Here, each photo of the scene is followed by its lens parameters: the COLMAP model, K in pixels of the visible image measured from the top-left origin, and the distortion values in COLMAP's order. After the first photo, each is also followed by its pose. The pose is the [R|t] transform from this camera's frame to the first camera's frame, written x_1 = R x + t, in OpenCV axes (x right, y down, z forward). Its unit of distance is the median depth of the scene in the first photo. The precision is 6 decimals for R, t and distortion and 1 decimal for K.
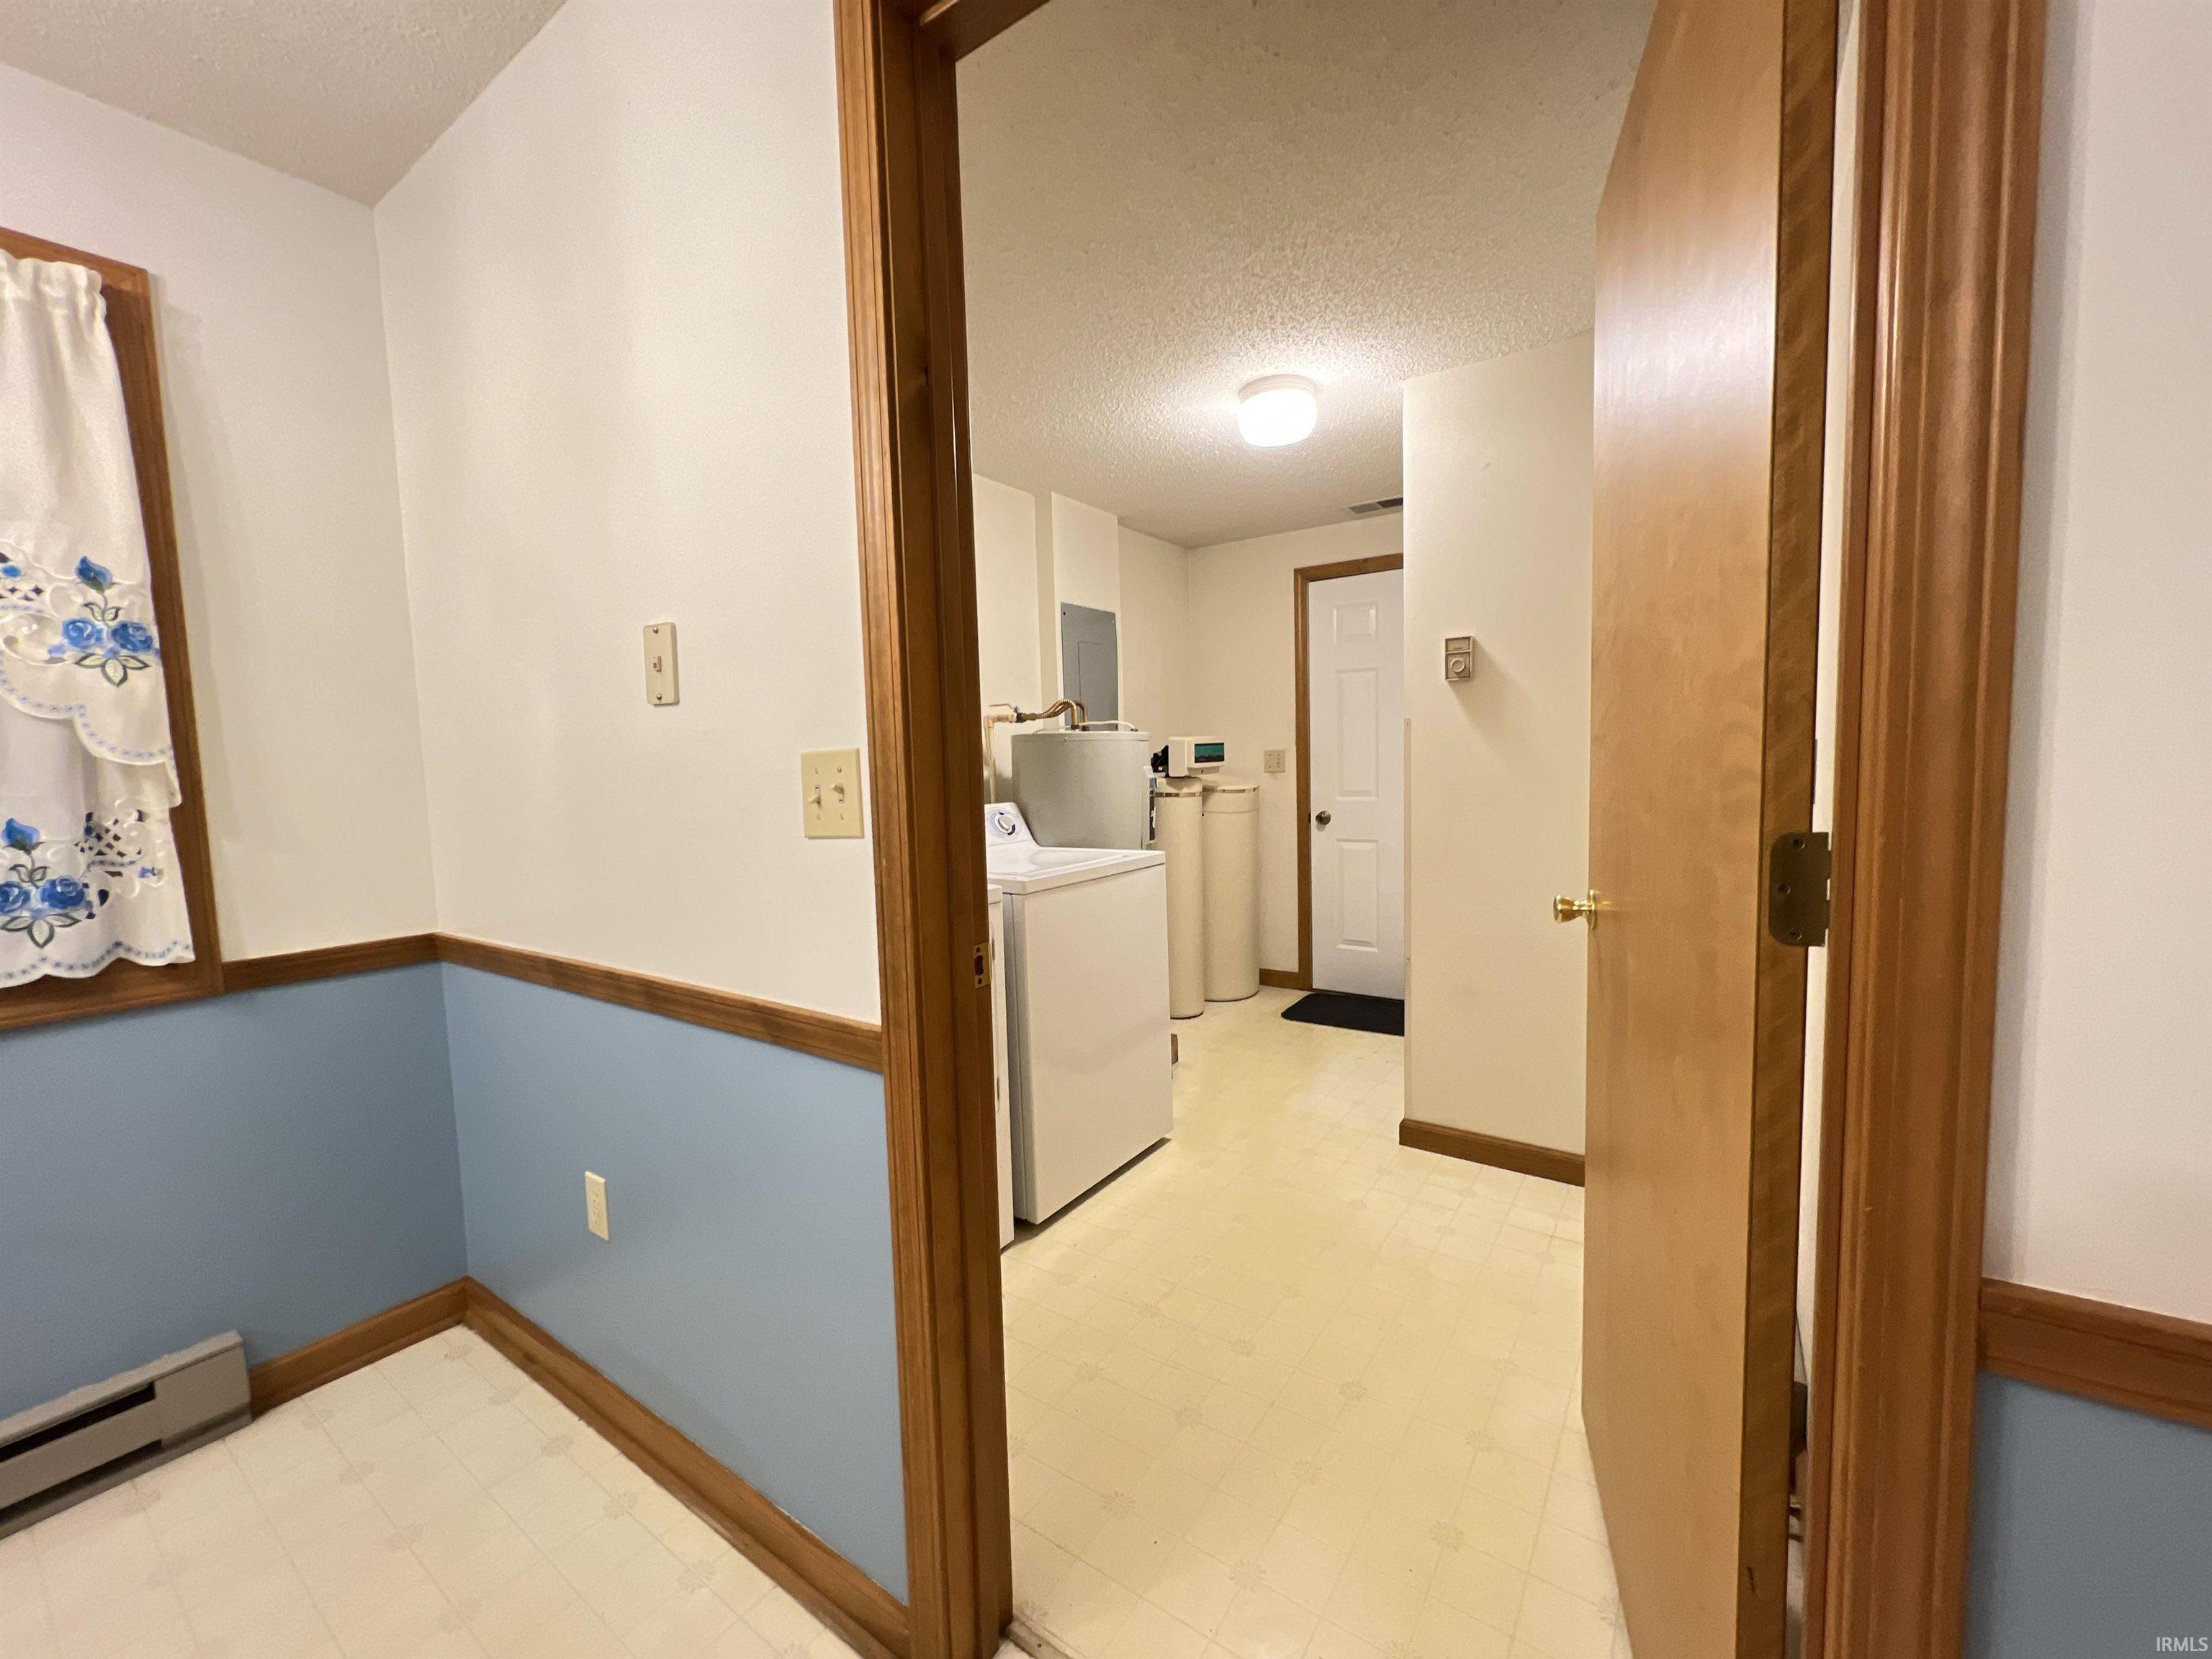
lens RADIAL K [[884.9, 0, 1107.3], [0, 884.9, 834.8], [0, 0, 1]] dist [-0.001750, 0.000510]
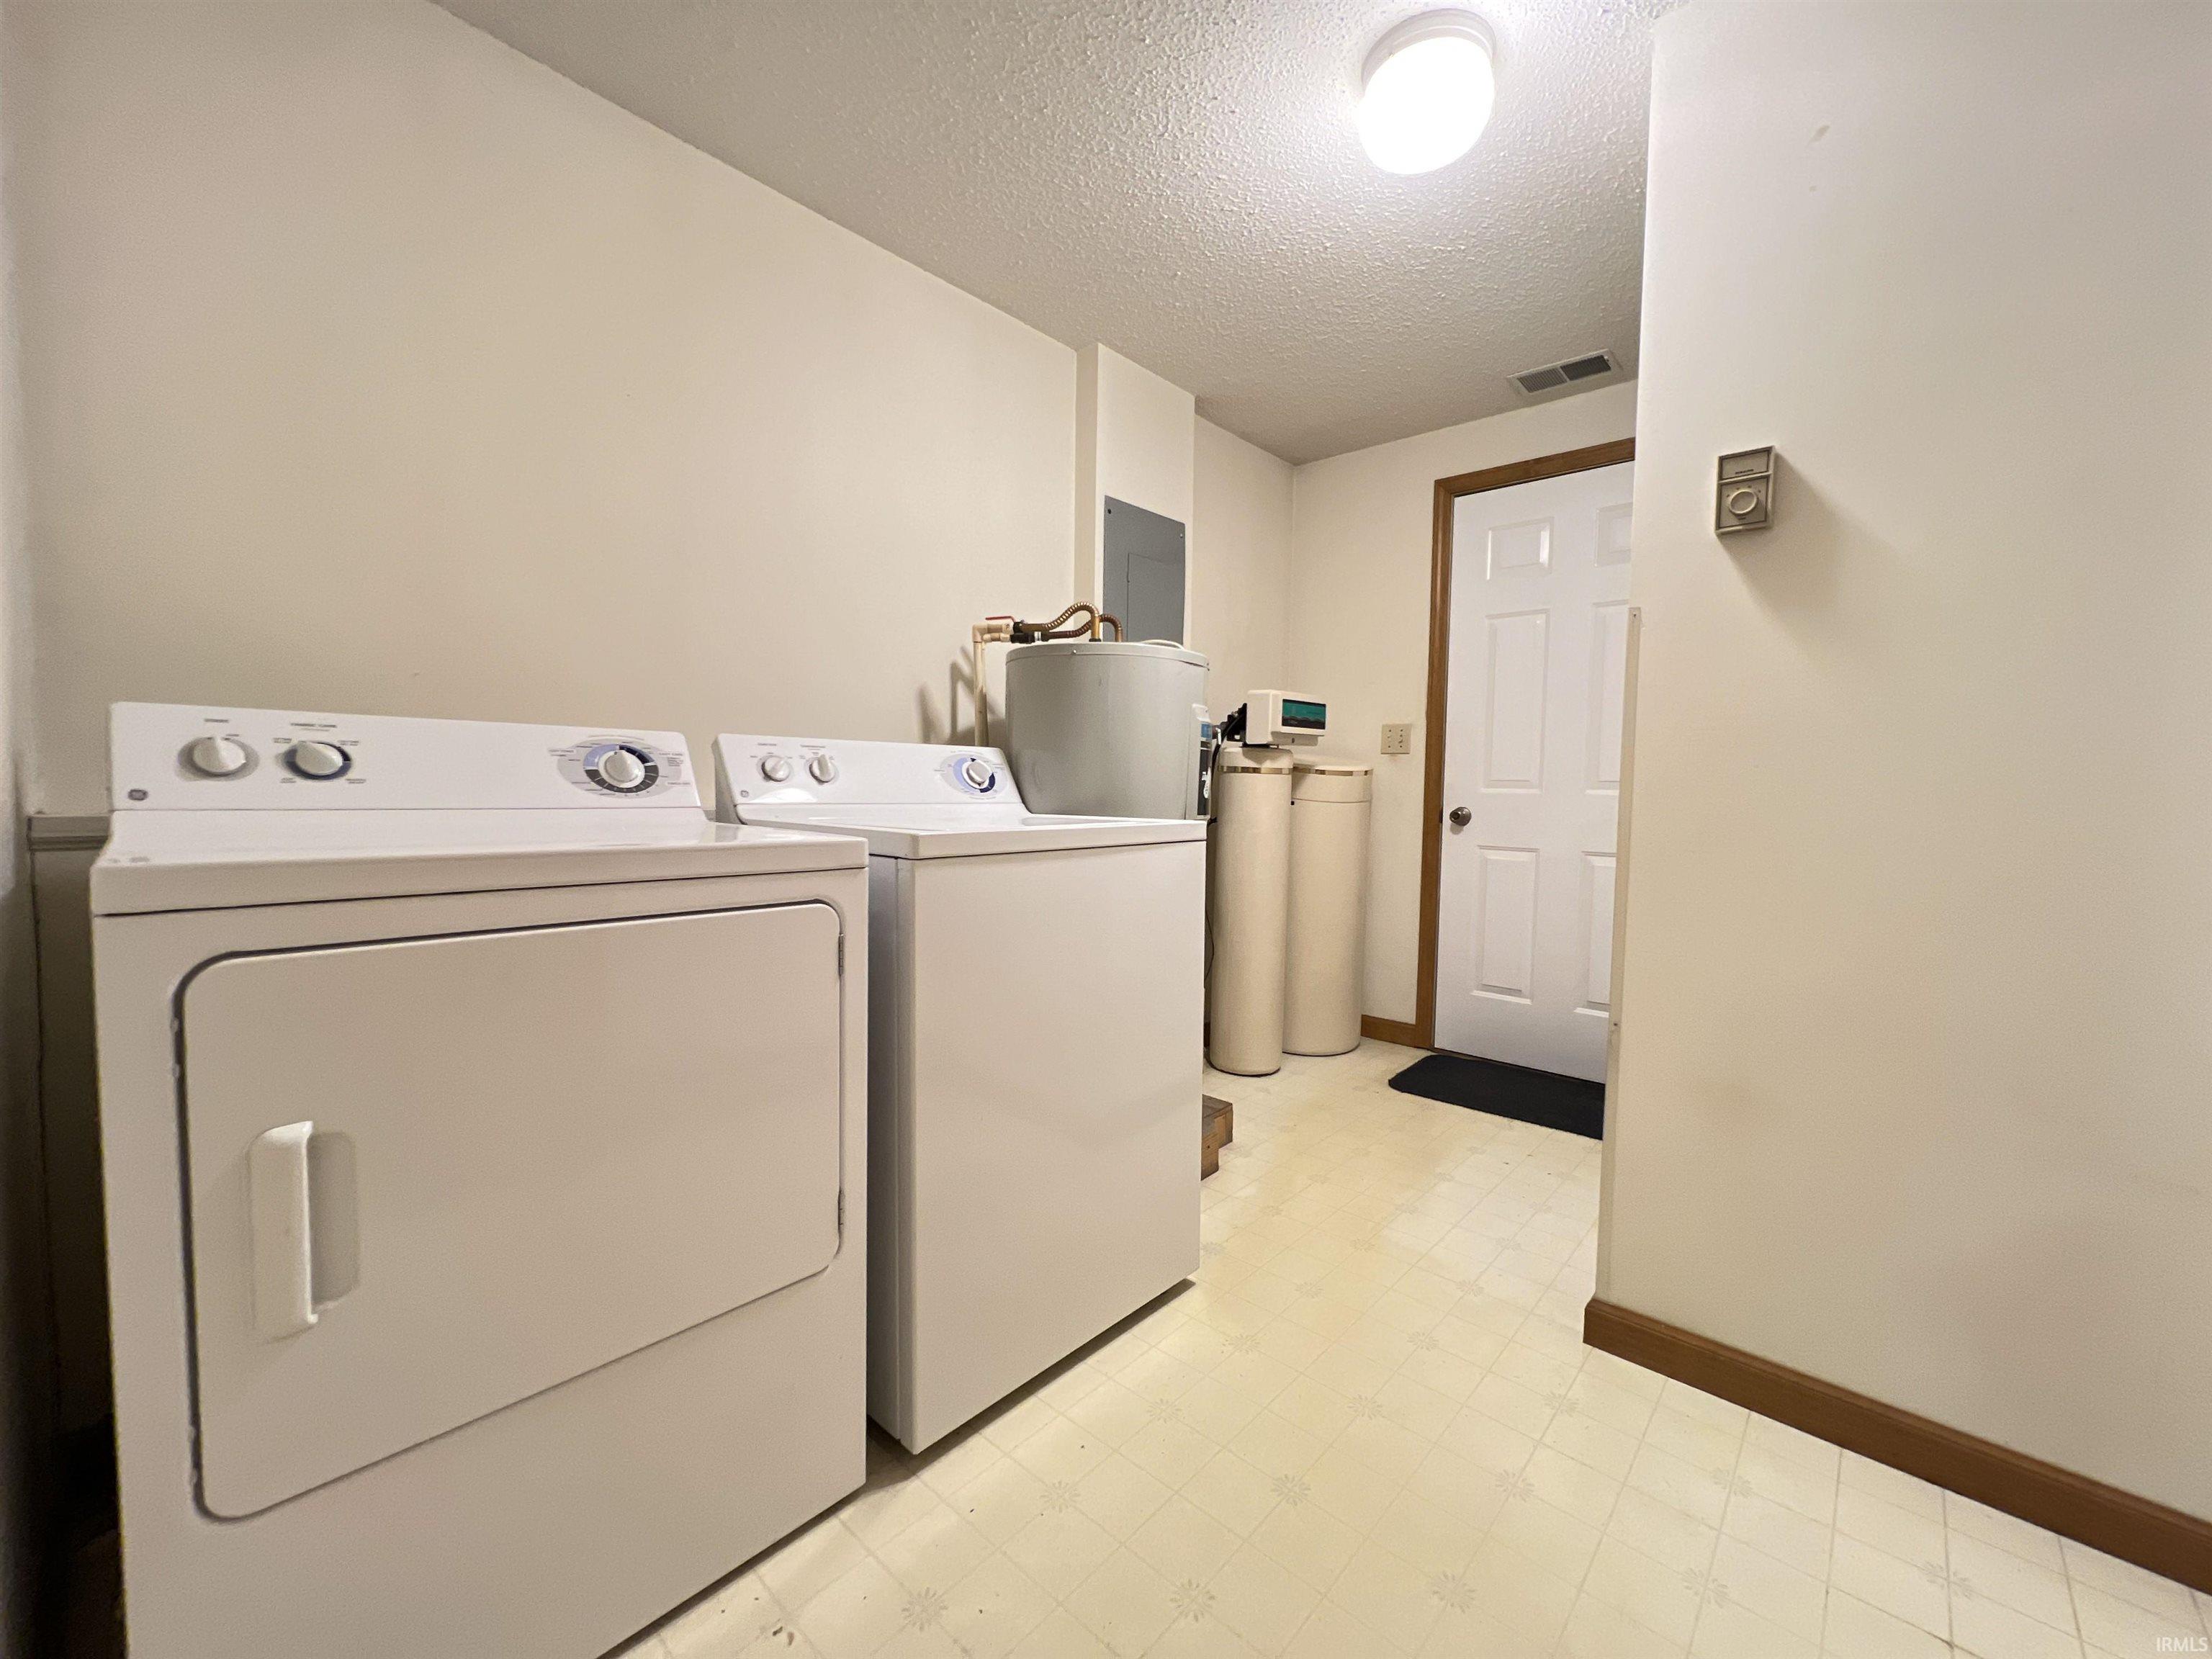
lens RADIAL K [[884.9, 0, 1107.3], [0, 884.9, 834.8], [0, 0, 1]] dist [-0.001750, 0.000510]
pose [[0.990551, 0.051244, -0.127213, 0.052536], [-0.054690, 0.998221, -0.023742, 0.032673], [0.125770, 0.030475, 0.991591, 0.257963]]
